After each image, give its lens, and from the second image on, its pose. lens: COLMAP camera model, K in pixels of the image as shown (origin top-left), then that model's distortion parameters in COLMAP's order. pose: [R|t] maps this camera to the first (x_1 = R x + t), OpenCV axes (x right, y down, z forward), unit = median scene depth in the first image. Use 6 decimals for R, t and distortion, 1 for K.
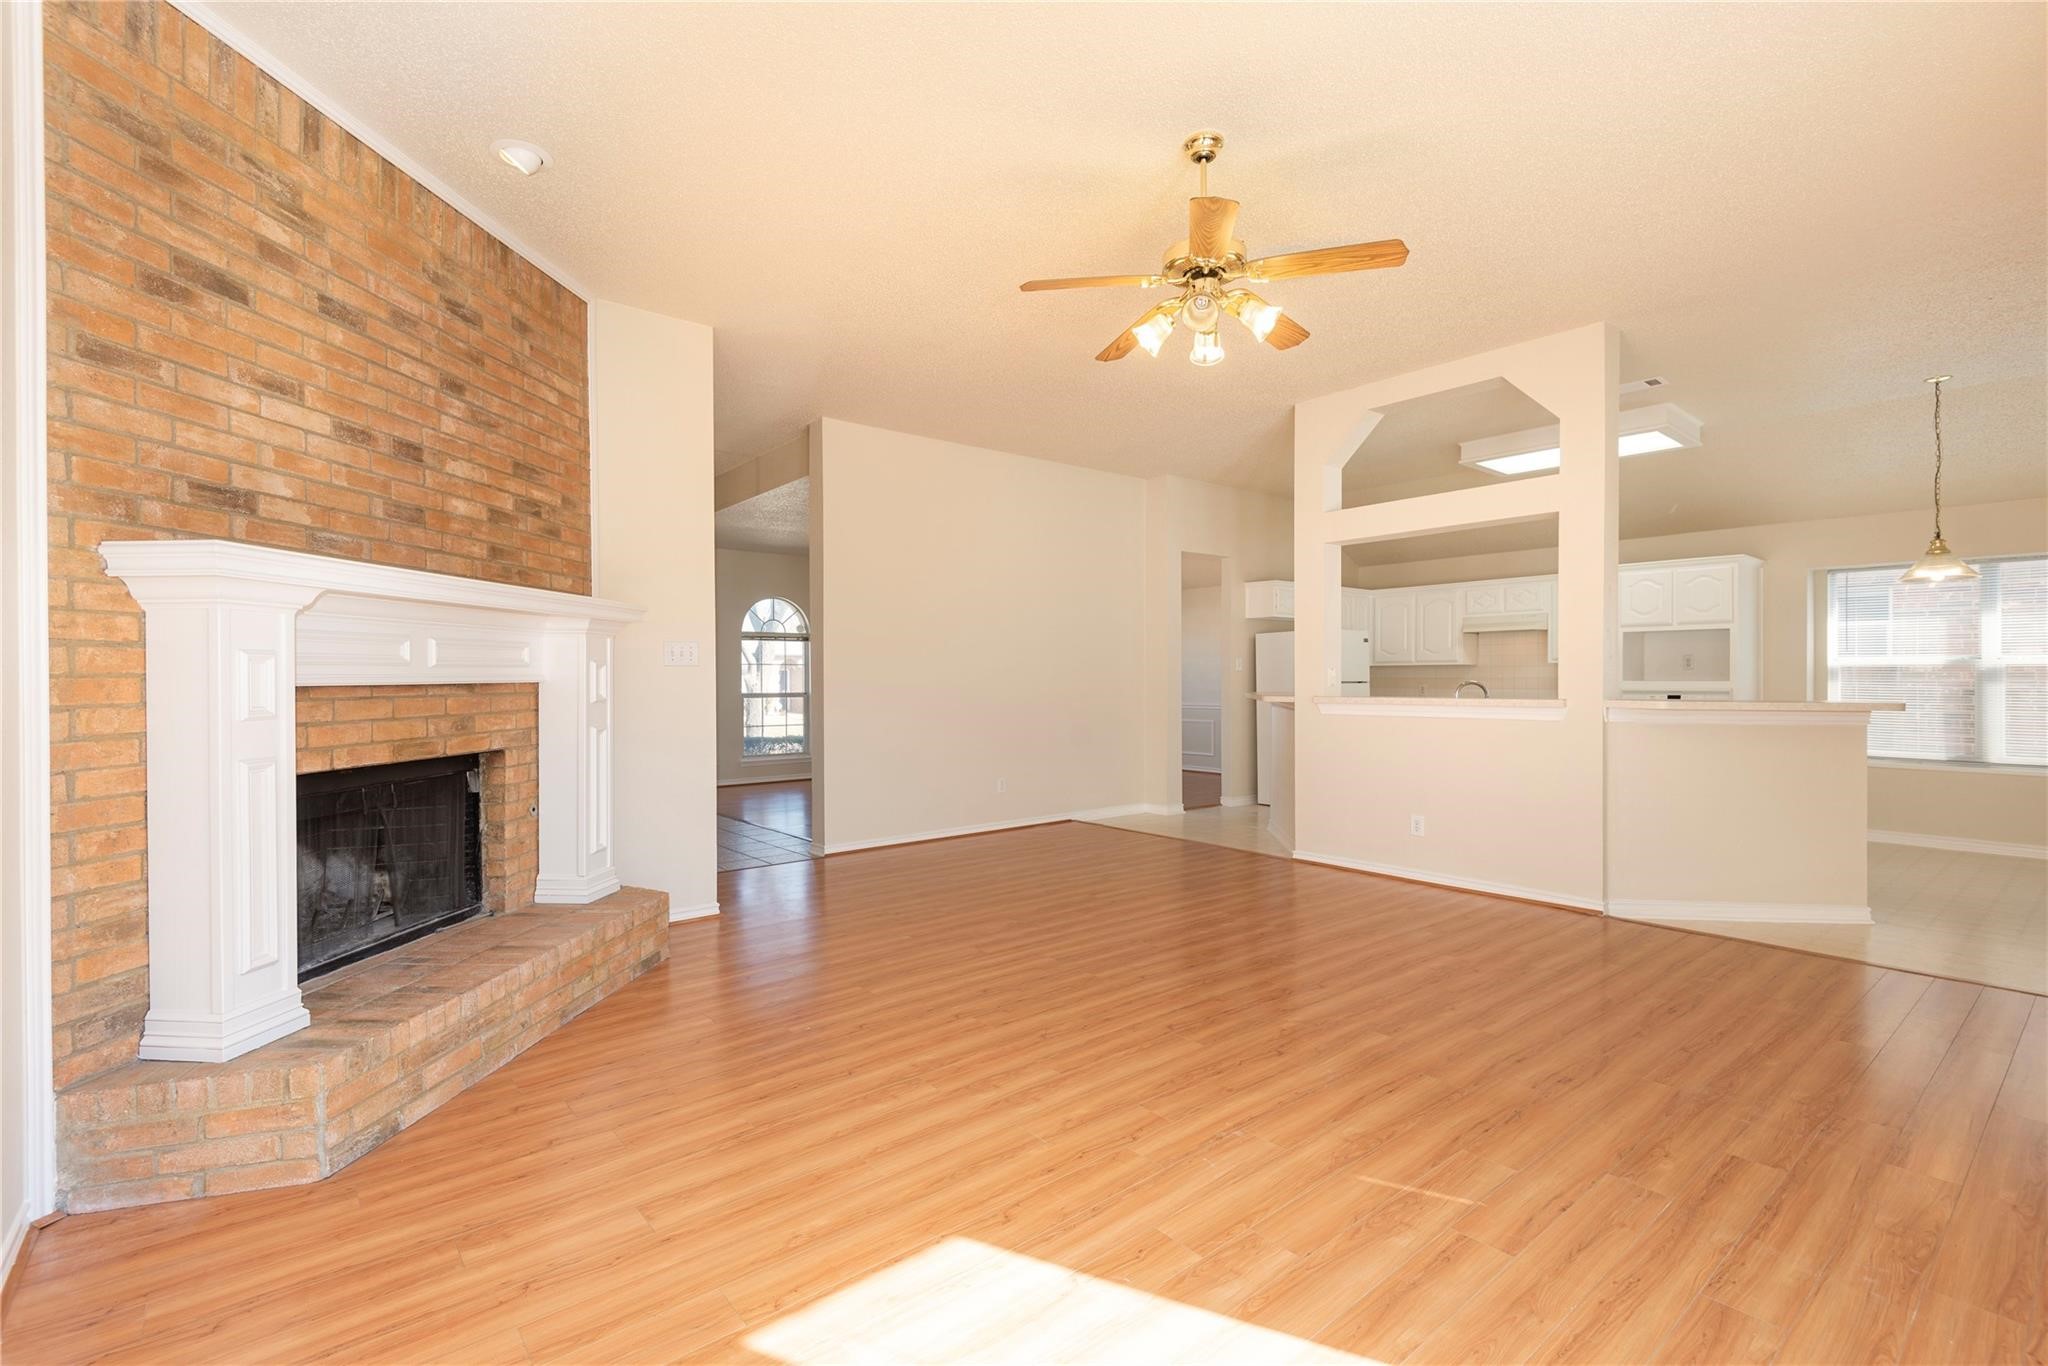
lens RADIAL K [[921.4, 0, 1030.7], [0, 921.4, 678.1], [0, 0, 1]] dist [0.023981, -0.012892]
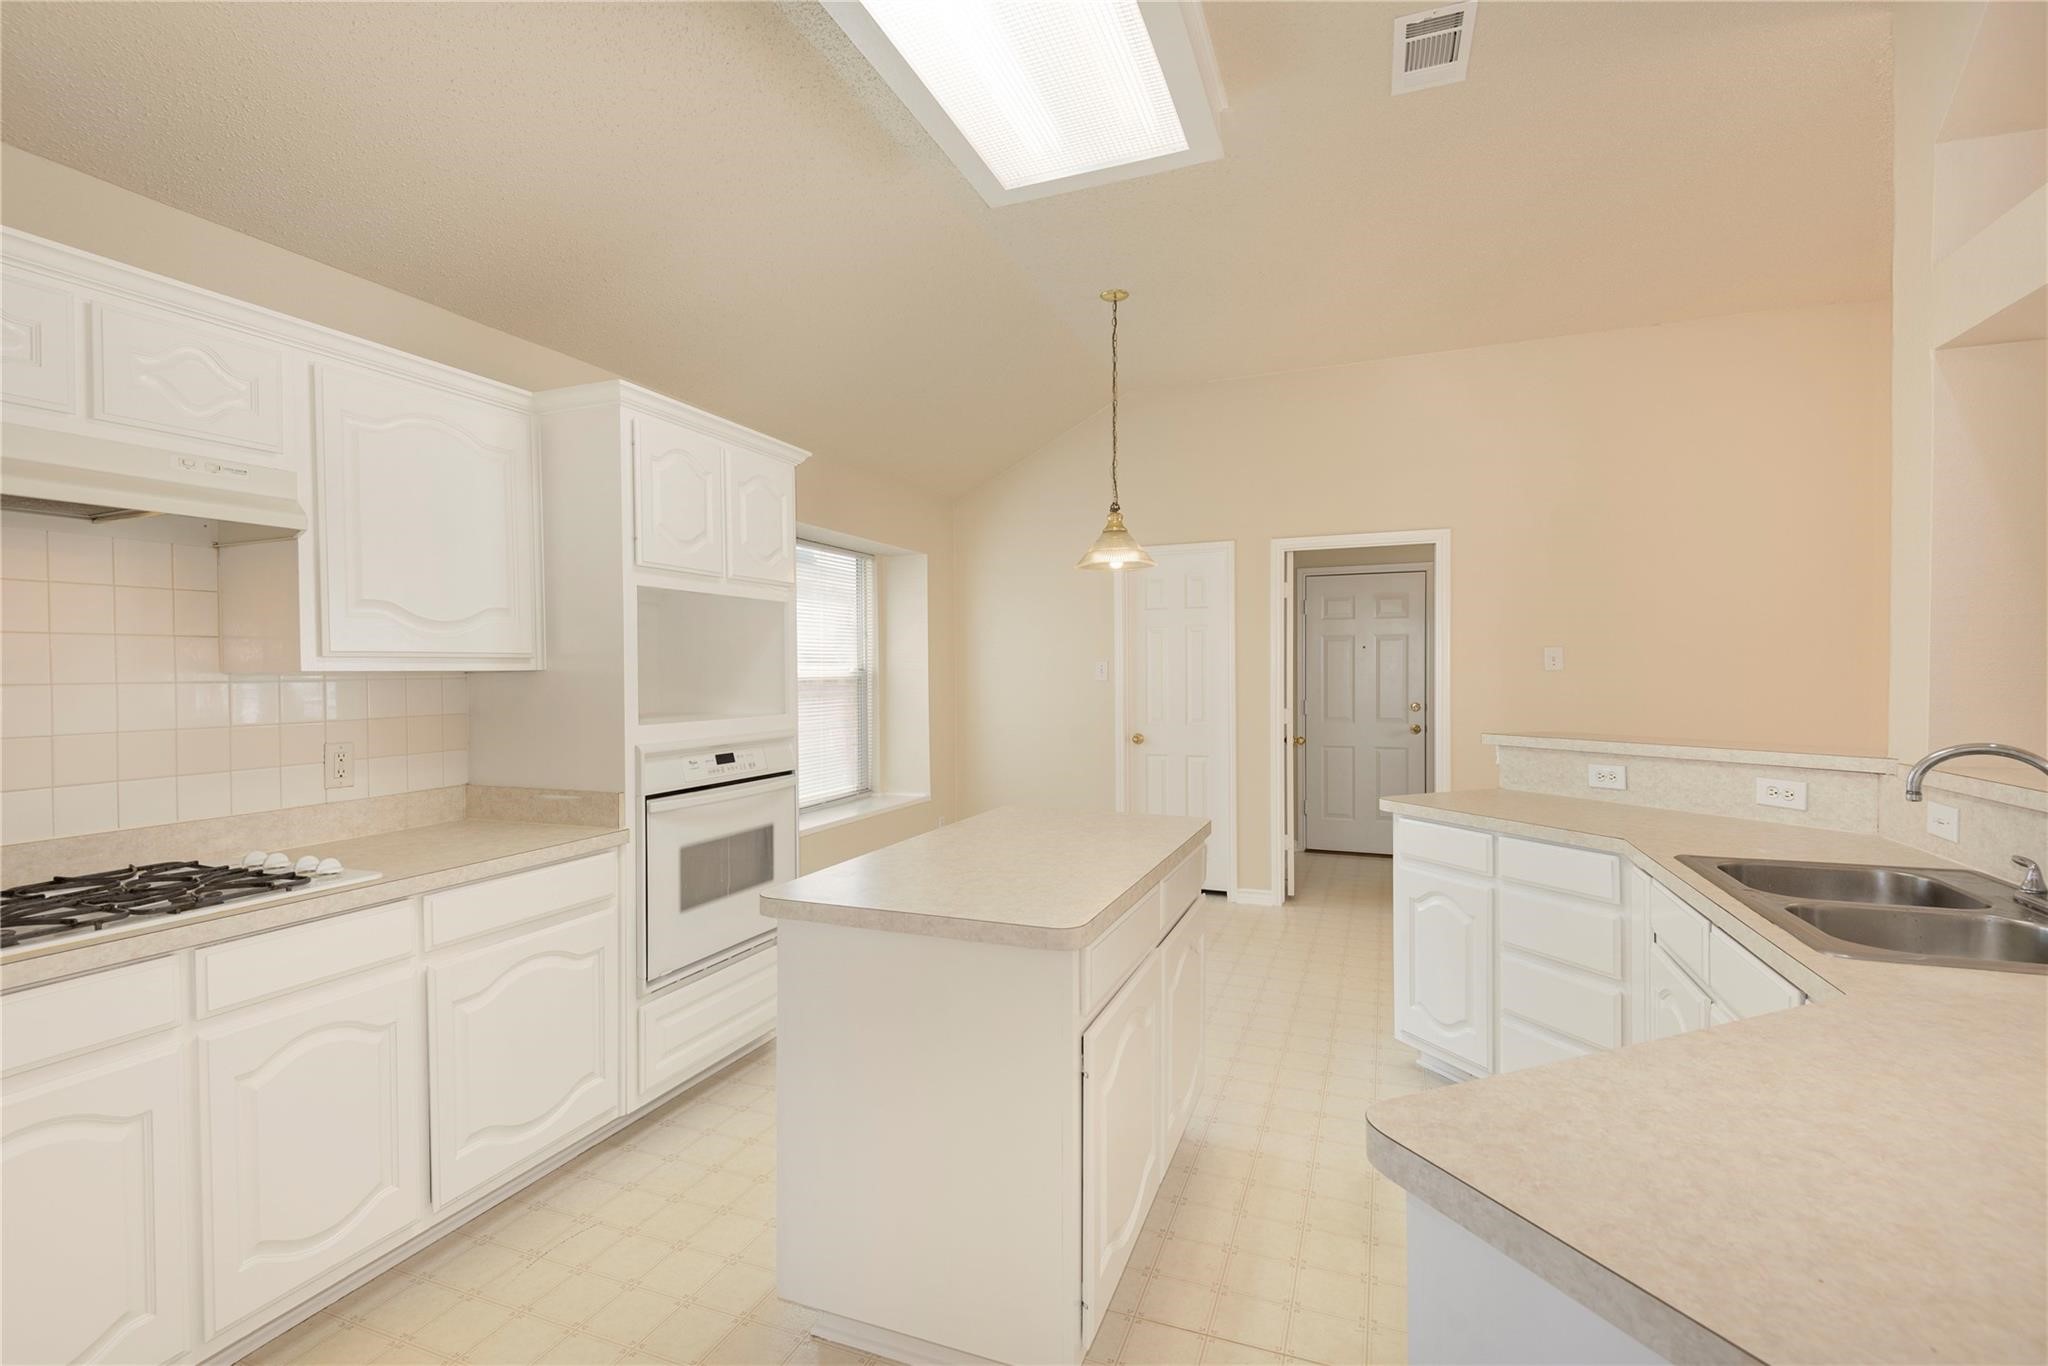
lens RADIAL K [[921.4, 0, 1018.9], [0, 921.4, 678.1], [0, 0, 1]] dist [0.023981, -0.012892]
pose [[-0.485015, -0.005588, 0.874488, 0.587591], [0.004981, 0.999946, 0.009153, -0.038447], [-0.874492, 0.008795, -0.484961, 2.322156]]
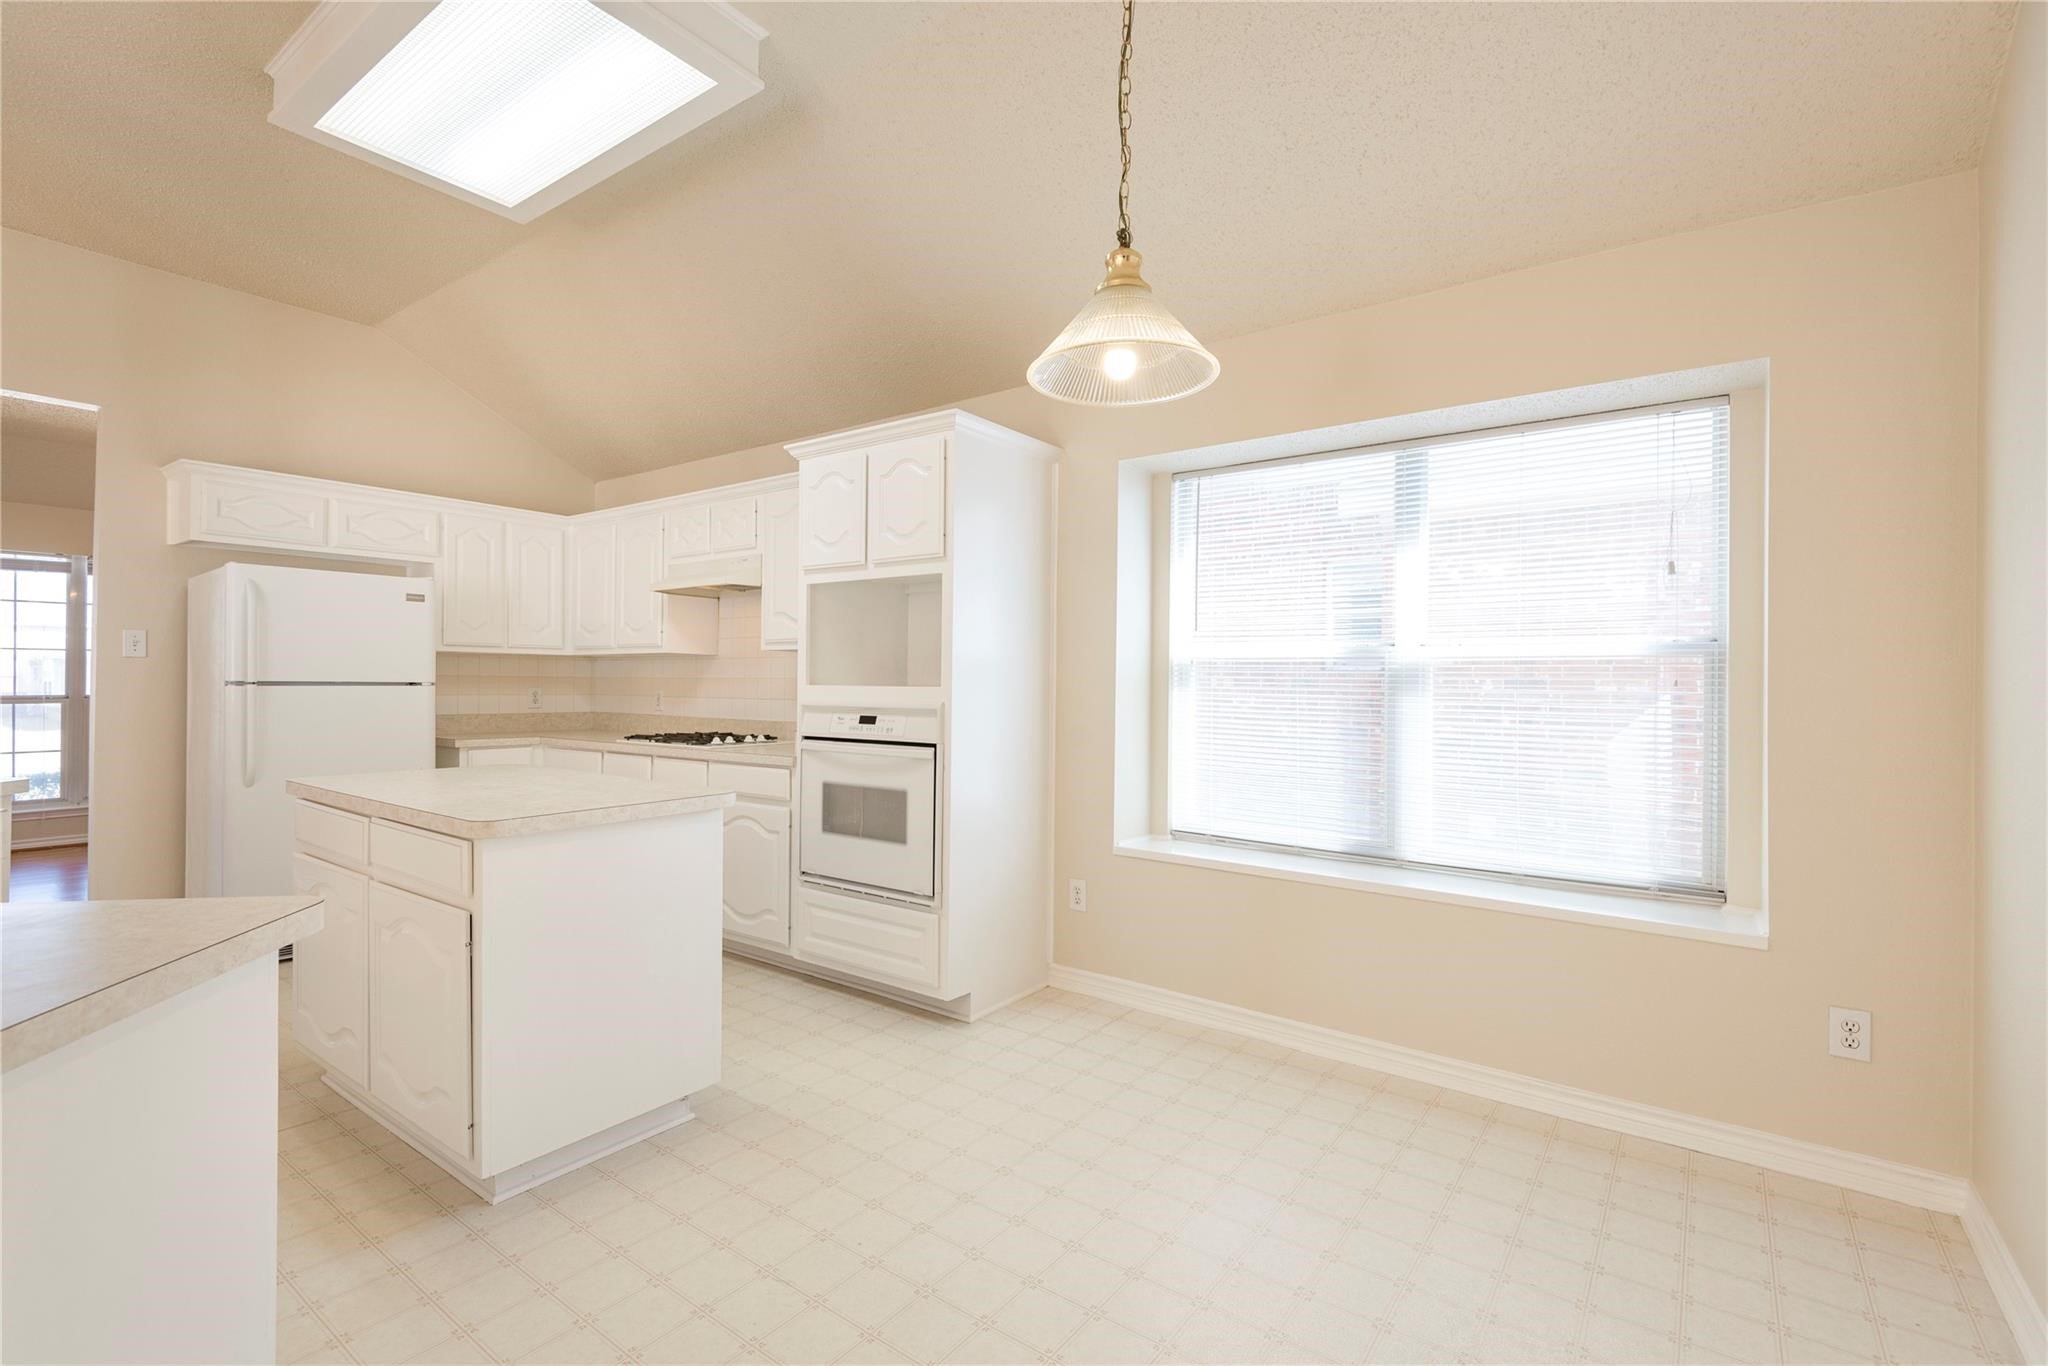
lens RADIAL K [[921.4, 0, 1024.1], [0, 921.4, 679.9], [0, 0, 1]] dist [0.023981, -0.012892]
pose [[0.969131, 0.008555, 0.246398, 1.399601], [-0.008413, 0.999963, -0.001631, 0.000111], [-0.246402, -0.000492, 0.969167, 1.126744]]
